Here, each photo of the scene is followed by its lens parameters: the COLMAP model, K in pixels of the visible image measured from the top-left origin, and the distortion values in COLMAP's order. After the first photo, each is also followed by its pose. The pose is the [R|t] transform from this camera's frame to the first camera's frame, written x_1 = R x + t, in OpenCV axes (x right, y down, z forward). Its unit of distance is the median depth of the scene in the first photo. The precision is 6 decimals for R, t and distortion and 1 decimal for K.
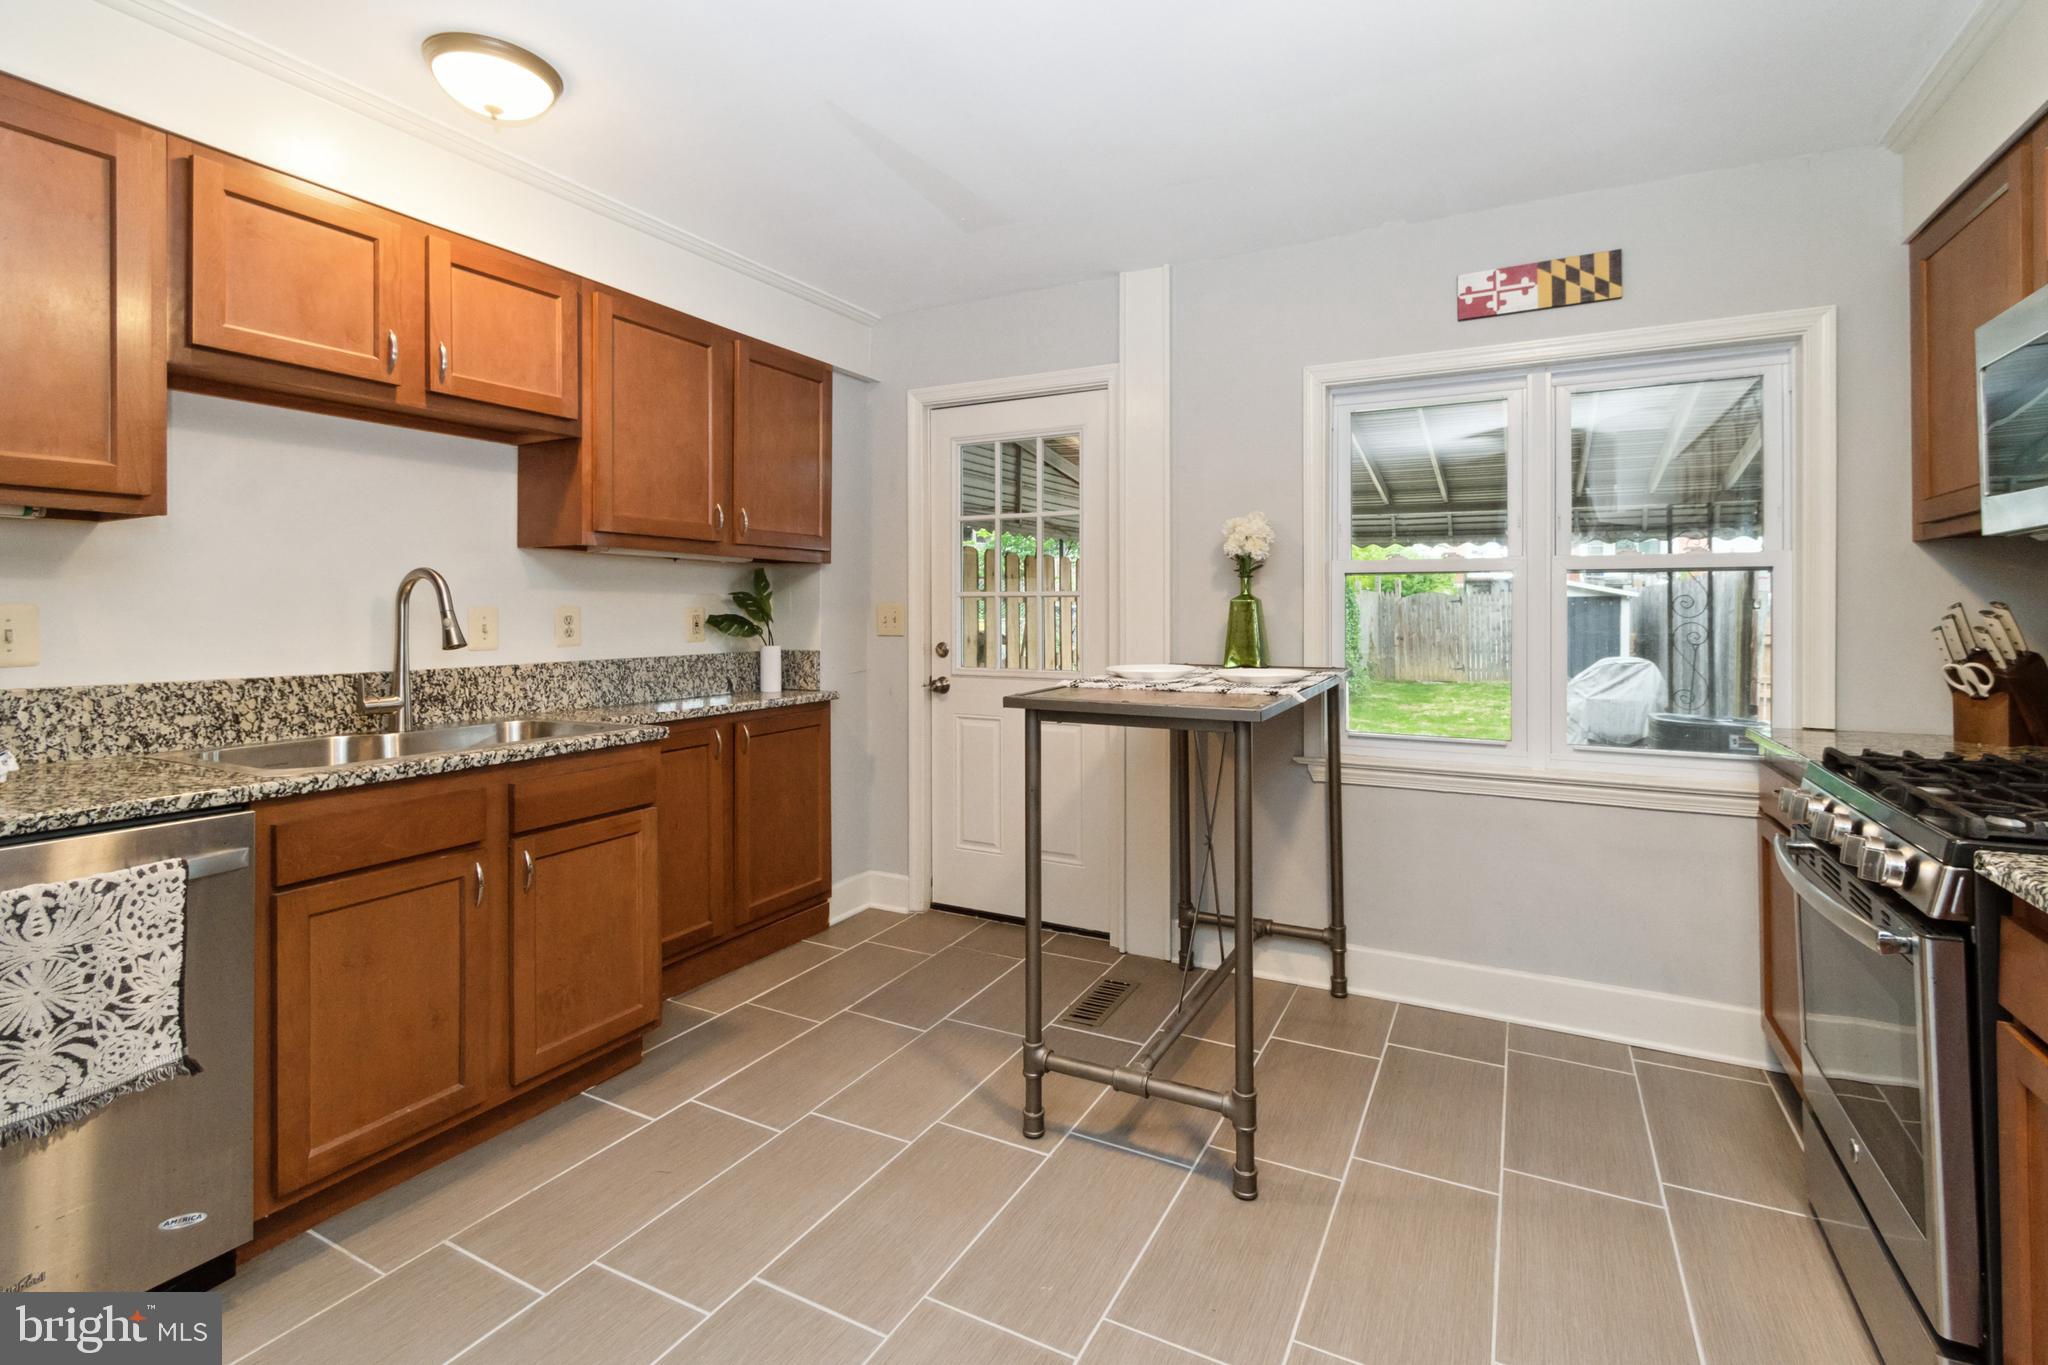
lens RADIAL K [[939.9, 0, 1038.8], [0, 939.9, 603.3], [0, 0, 1]] dist [-0.000550, -0.000332]
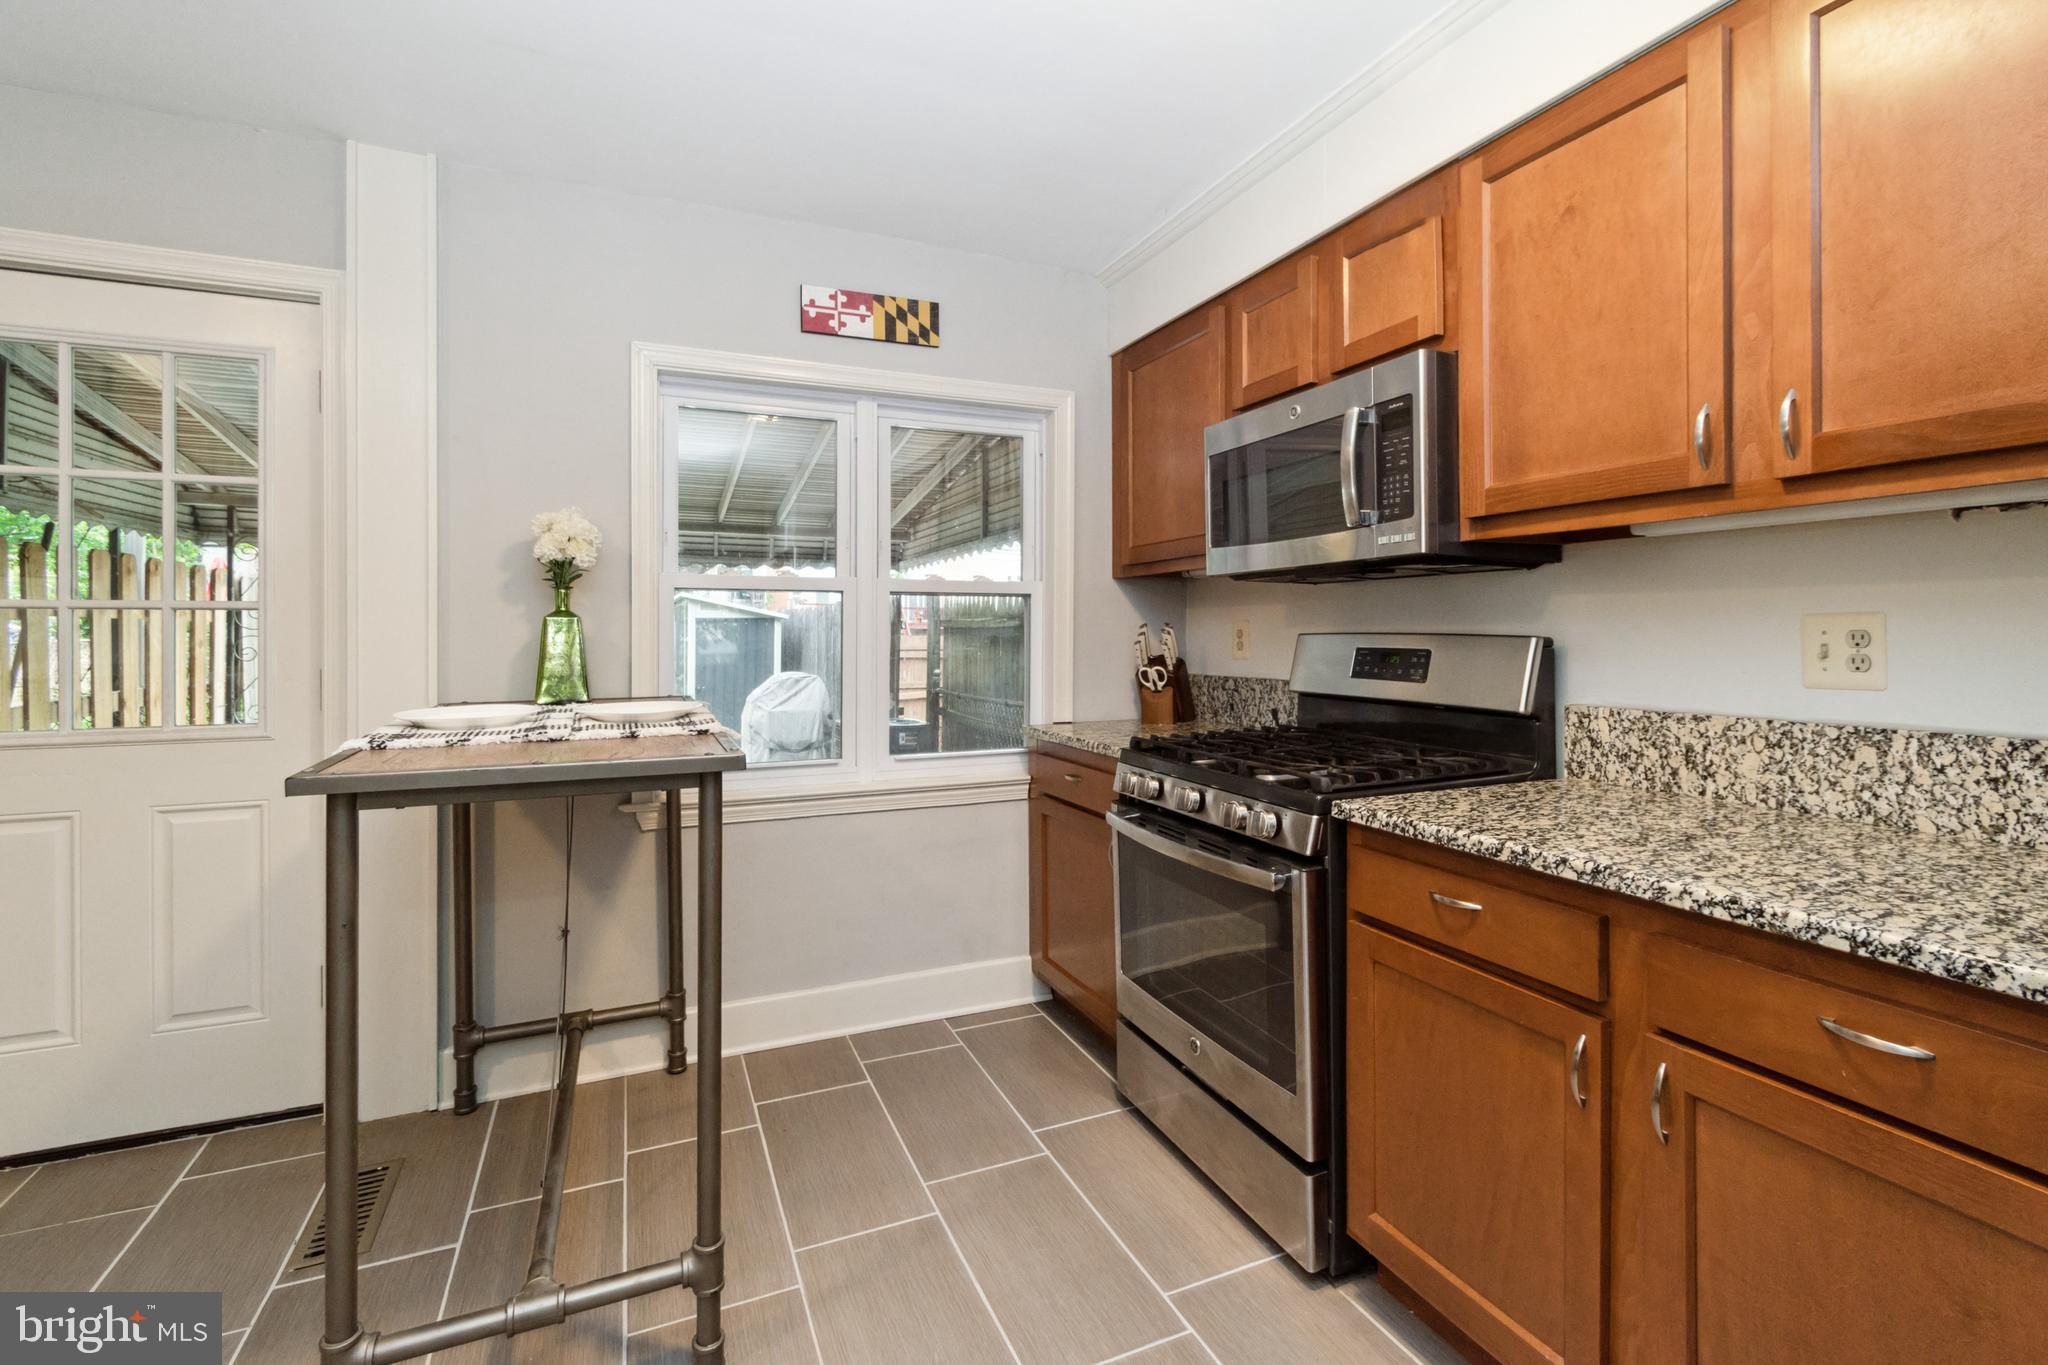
lens RADIAL K [[925.5, 0, 1035.3], [0, 925.5, 628.9], [0, 0, 1]] dist [0.001151, 0.000029]
pose [[0.627171, -0.000629, 0.778881, -0.160988], [-0.003642, 0.999986, 0.003740, 0.002298], [-0.778873, -0.005182, 0.627160, 0.229488]]
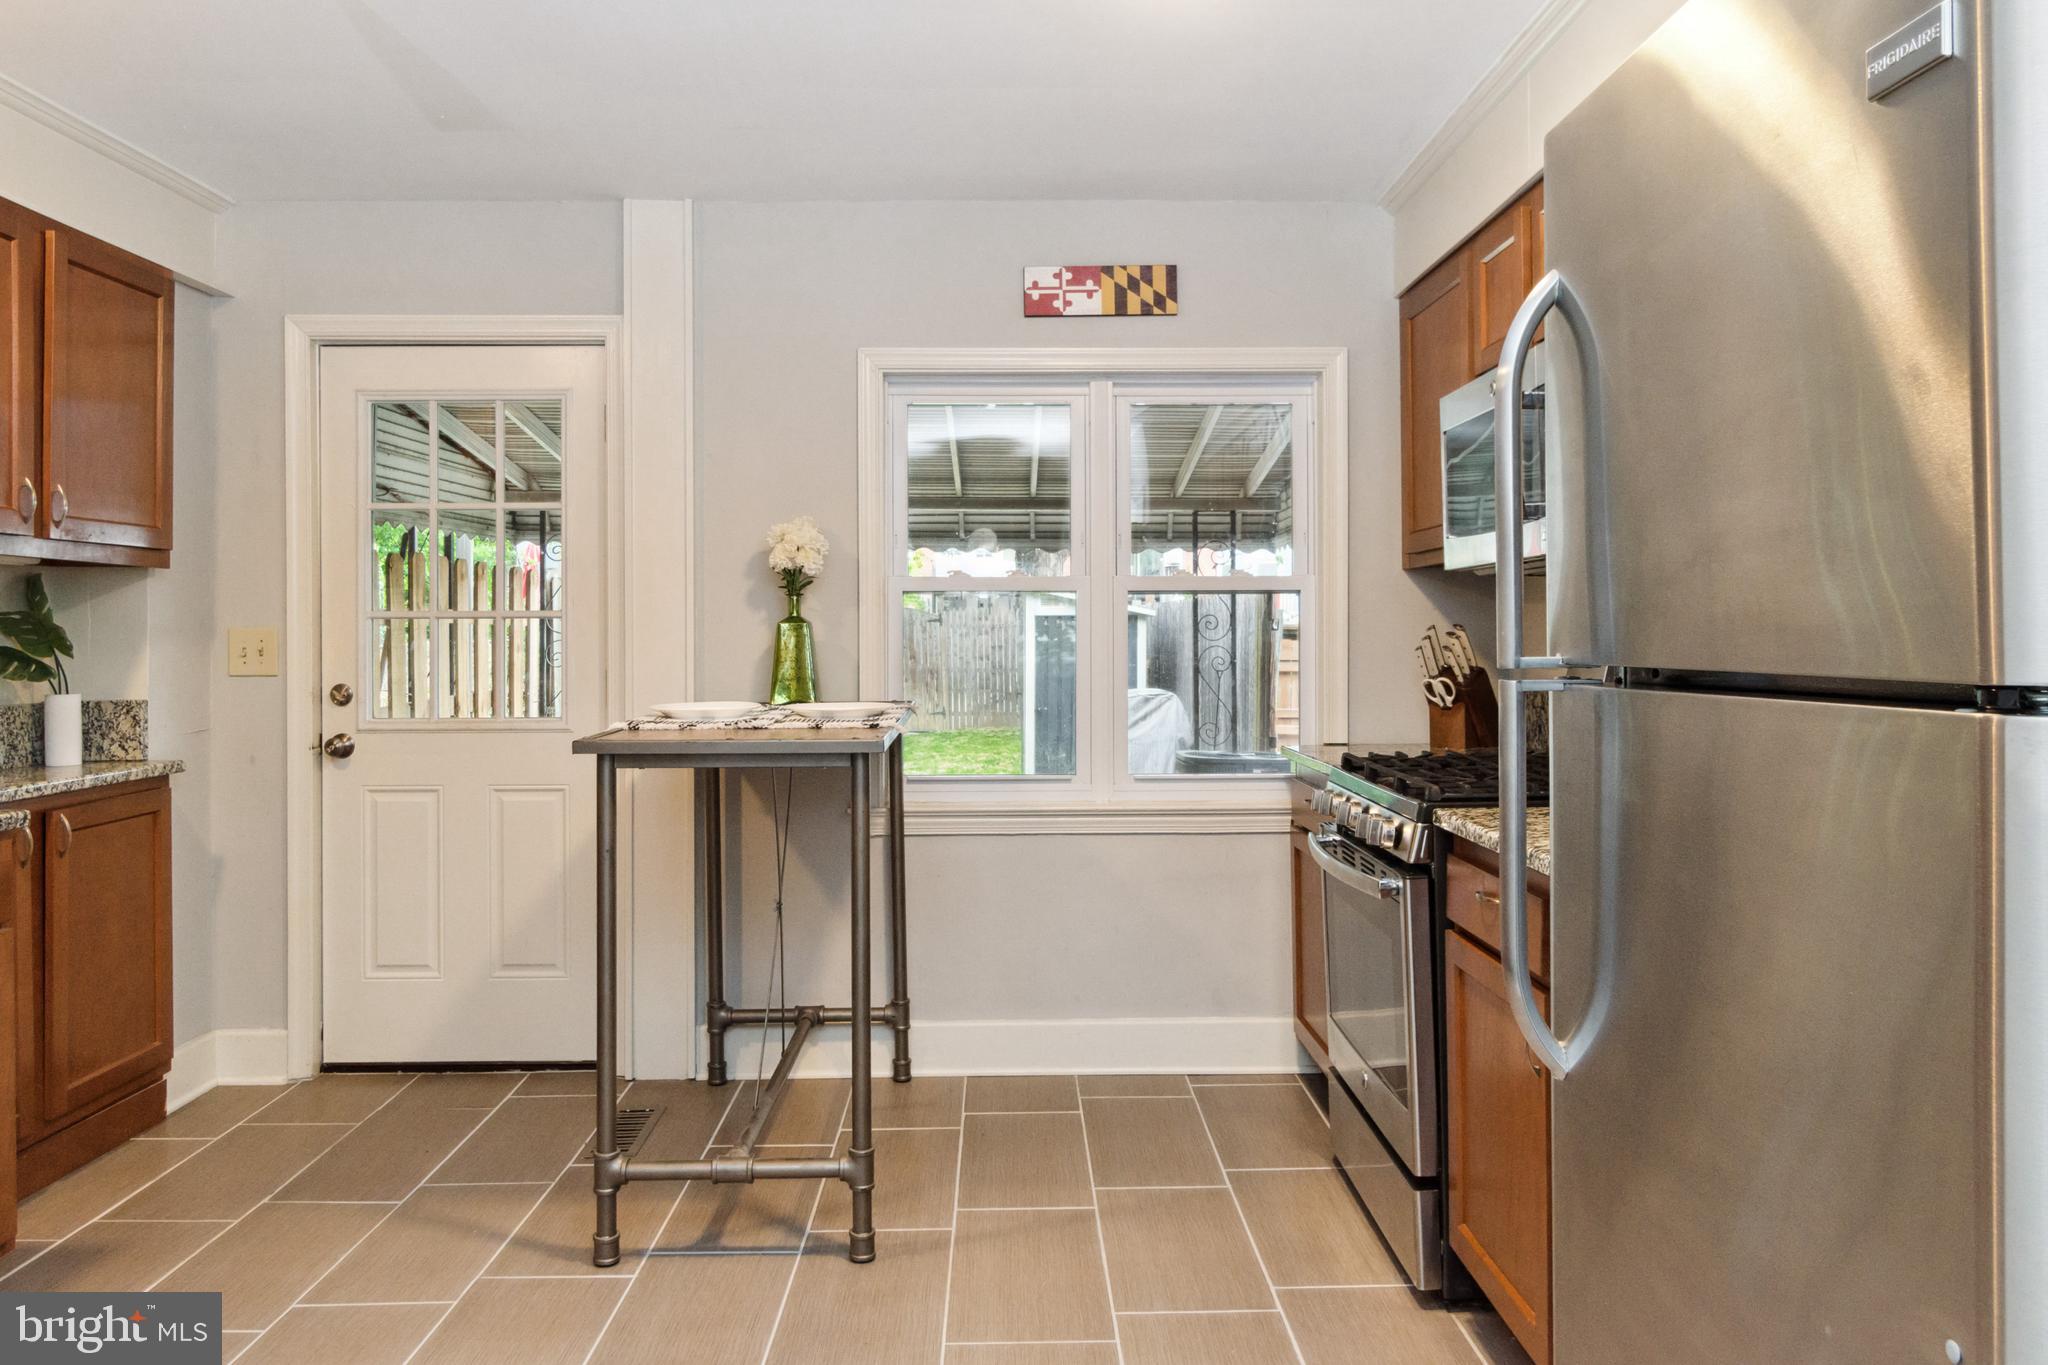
lens RADIAL K [[1472.4, 0, 1030.6], [0, 1472.4, 616.1], [0, 0, 1]] dist [0.001891, -0.002005]
pose [[0.878973, 0.000448, 0.476871, -0.251702], [0.002058, 0.999987, -0.004734, -0.003428], [-0.476867, 0.005143, 0.878961, -0.282506]]
